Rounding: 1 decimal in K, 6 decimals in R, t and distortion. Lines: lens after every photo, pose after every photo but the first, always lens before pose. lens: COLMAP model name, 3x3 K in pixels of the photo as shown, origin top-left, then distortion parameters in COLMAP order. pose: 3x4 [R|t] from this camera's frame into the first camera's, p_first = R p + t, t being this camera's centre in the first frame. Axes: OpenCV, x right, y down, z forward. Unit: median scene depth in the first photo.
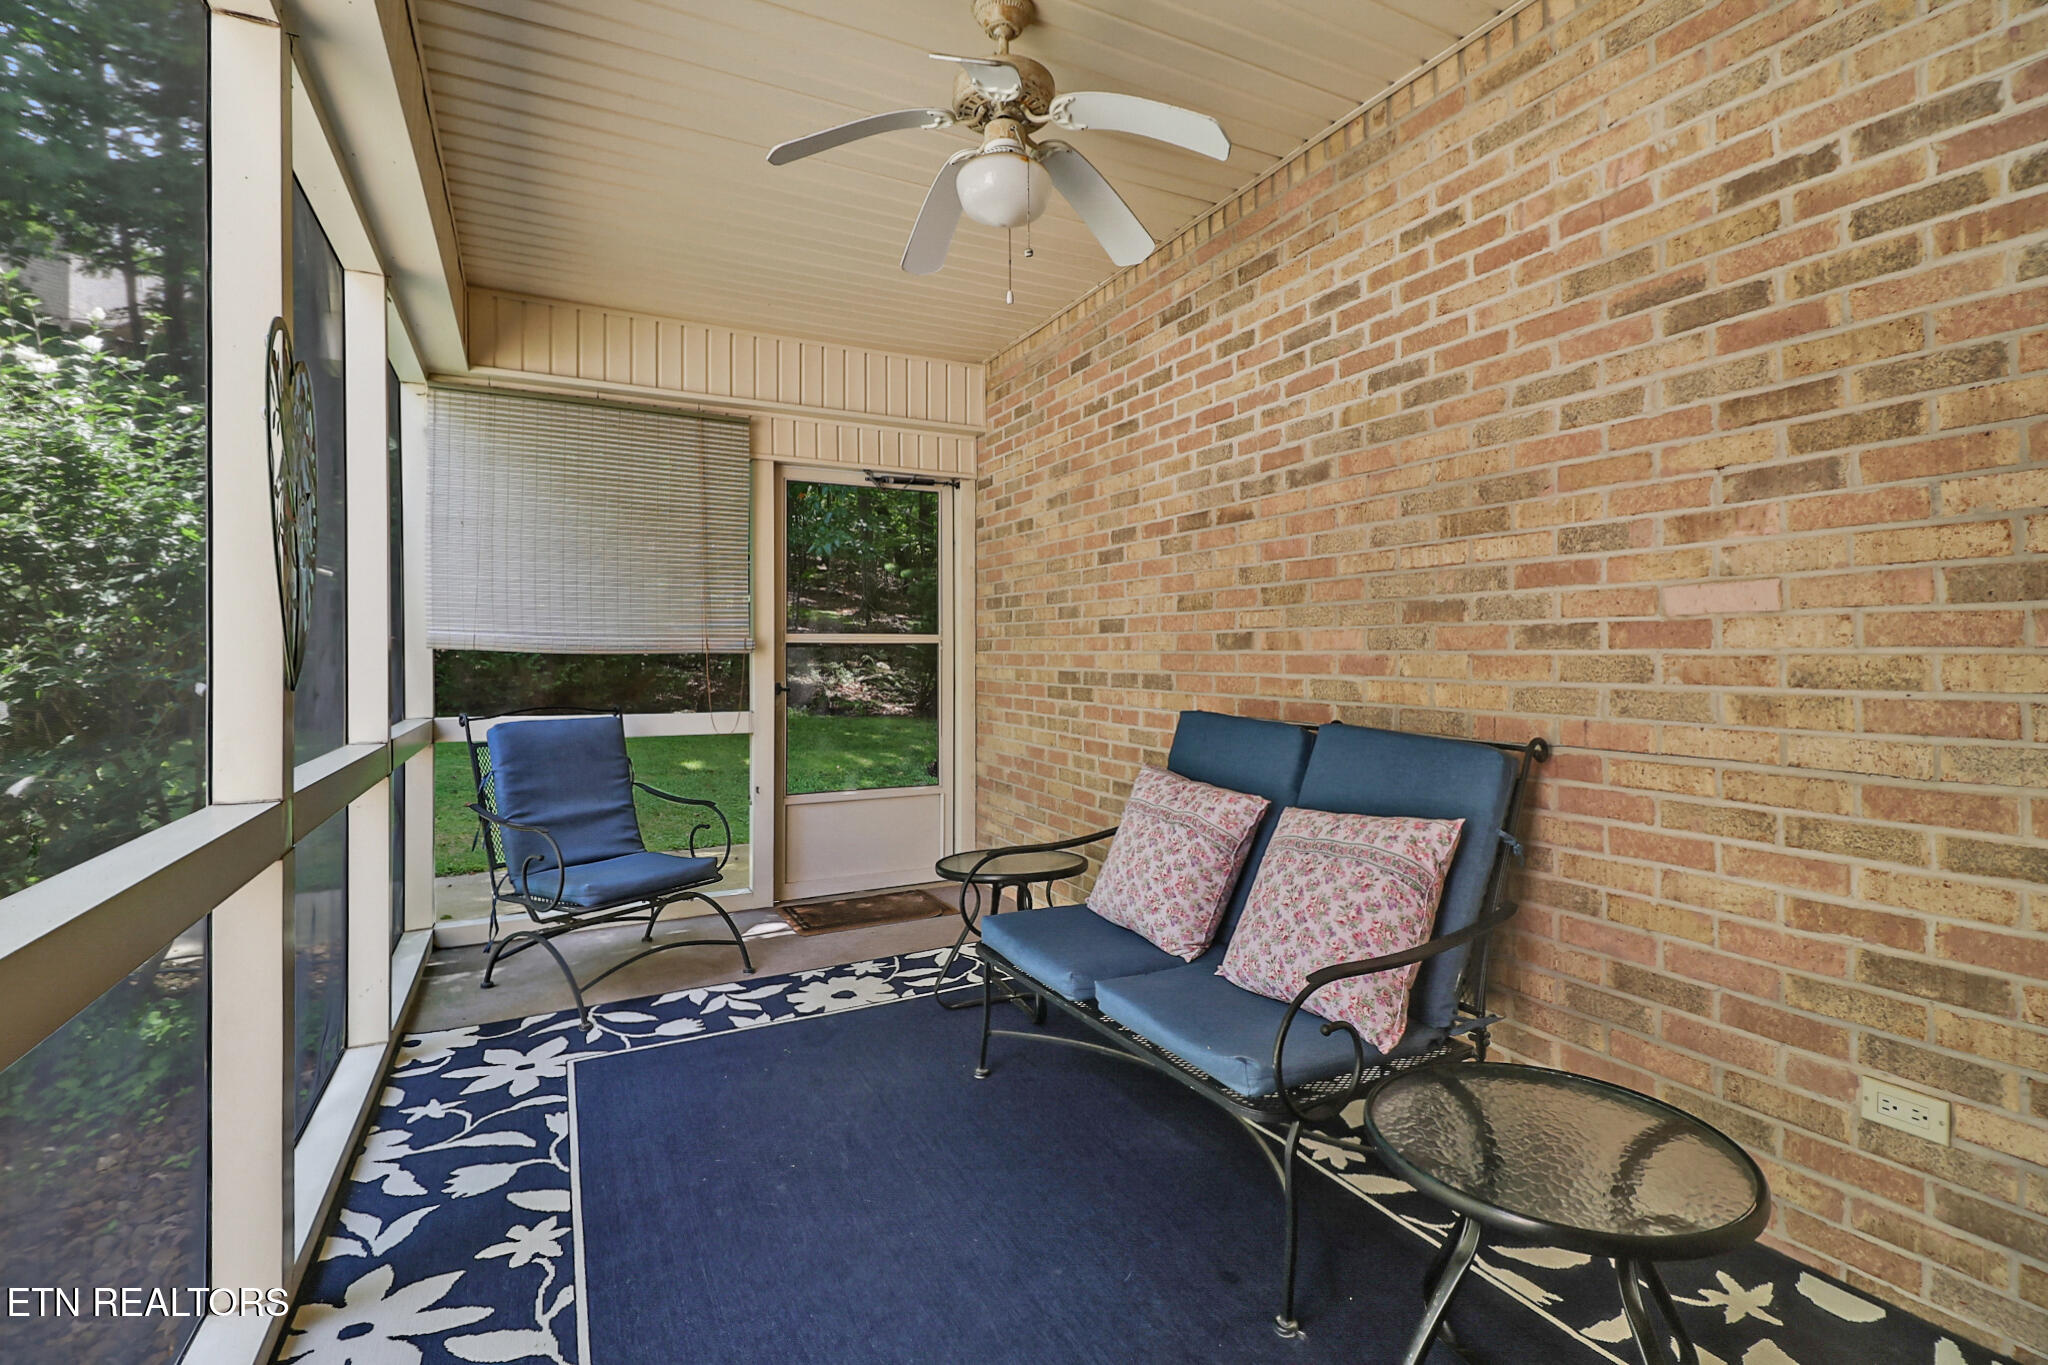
lens RADIAL K [[949.4, 0, 1028.2], [0, 949.4, 673.0], [0, 0, 1]] dist [-0.006024, -0.000721]
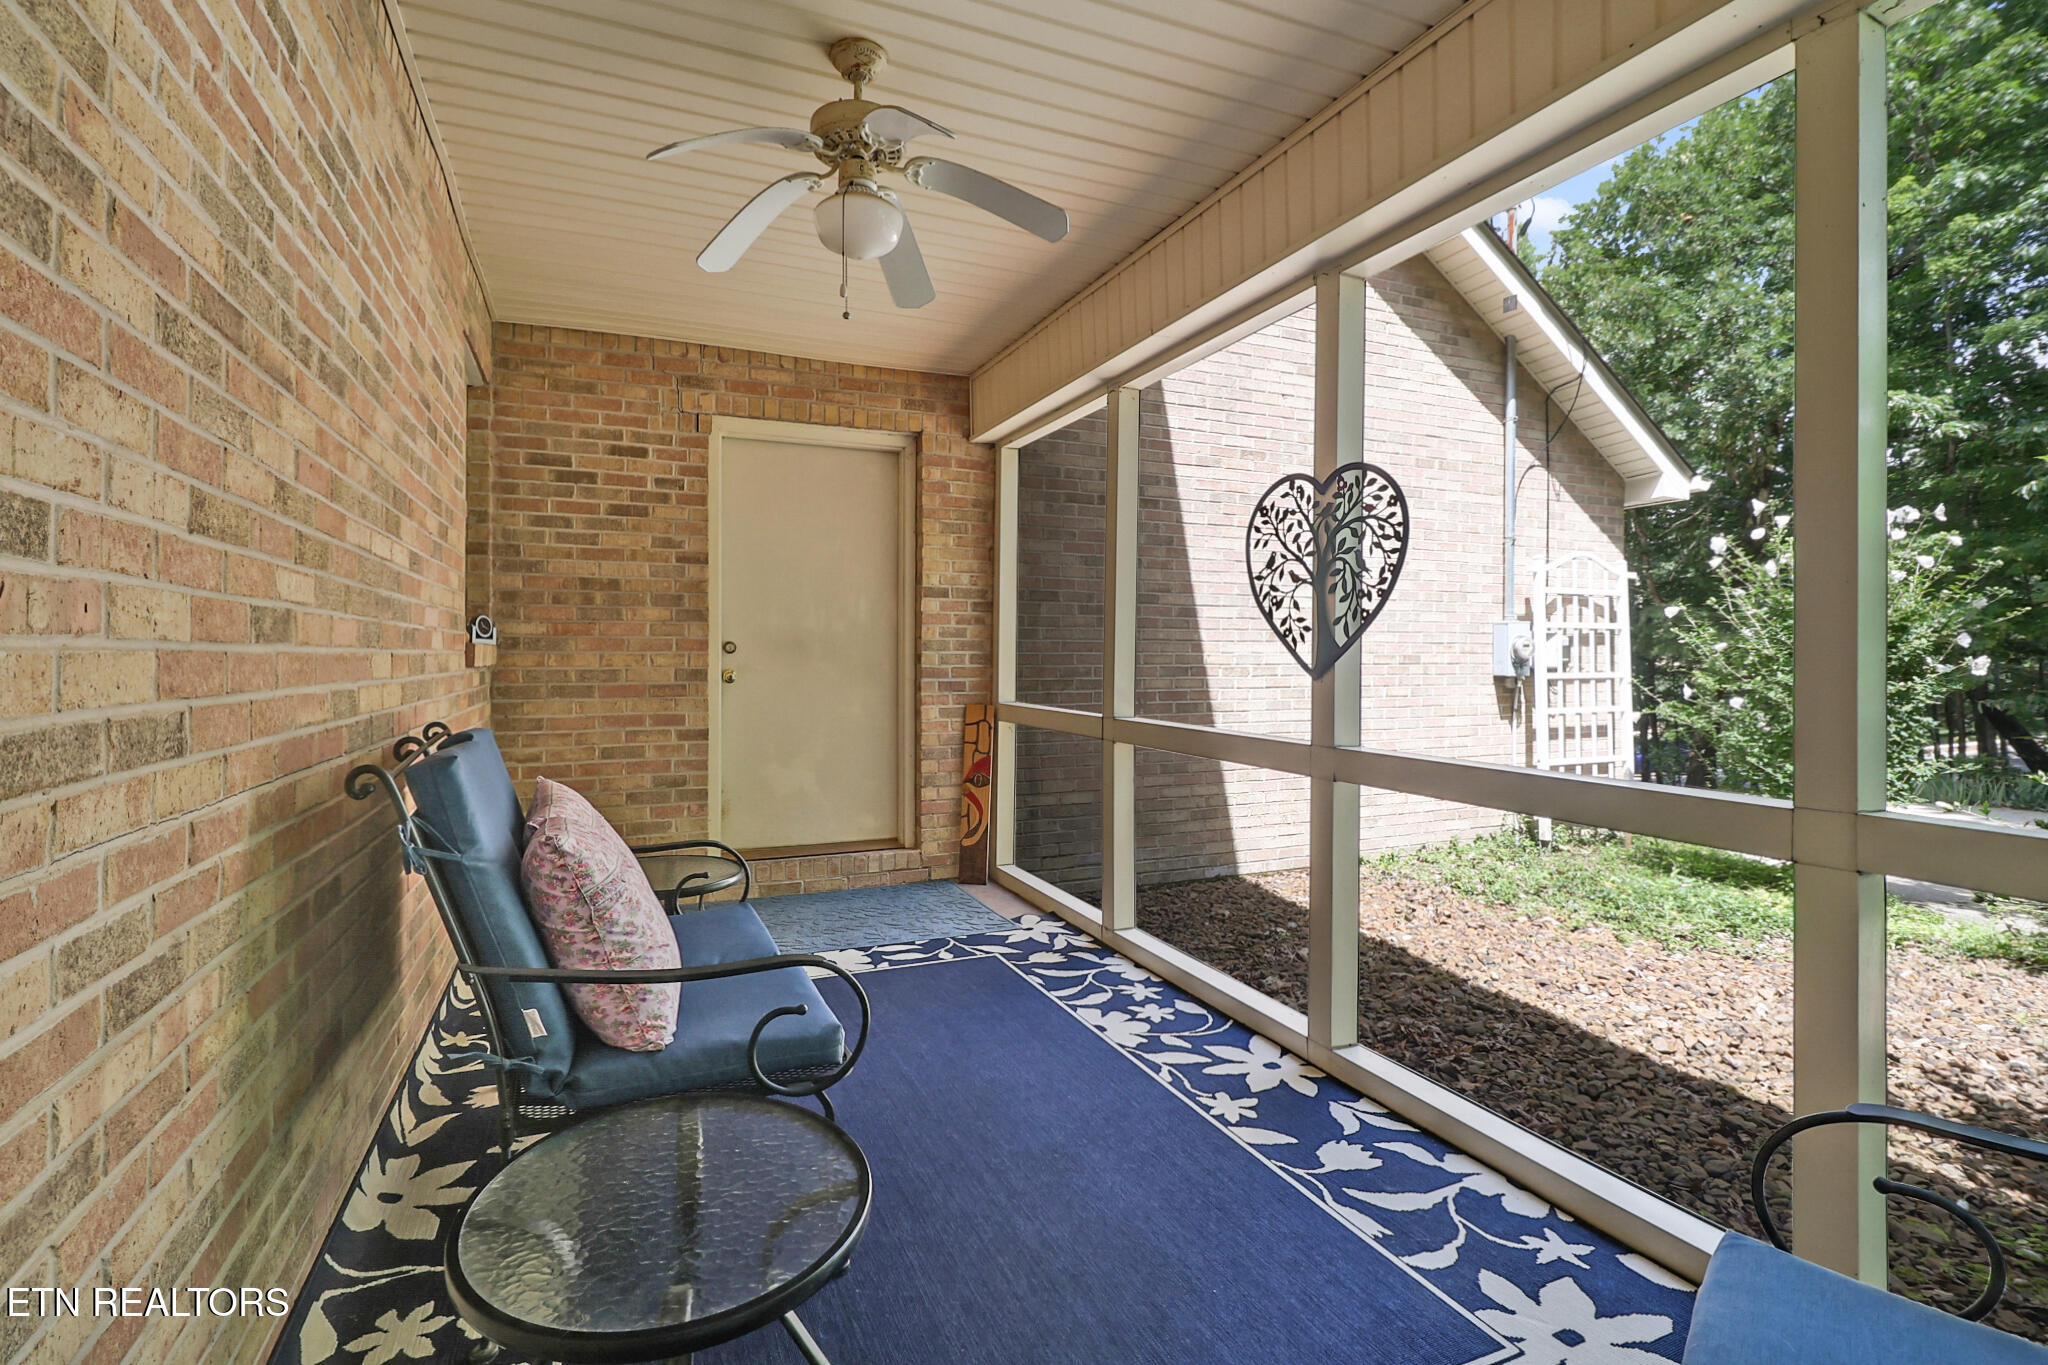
lens RADIAL K [[949.4, 0, 1017.3], [0, 949.4, 672.6], [0, 0, 1]] dist [-0.006024, -0.000721]
pose [[-0.998227, -0.002216, 0.059483, -0.275613], [-0.001430, 0.999911, 0.013240, -0.026957], [-0.059507, 0.013132, -0.998142, 2.121810]]
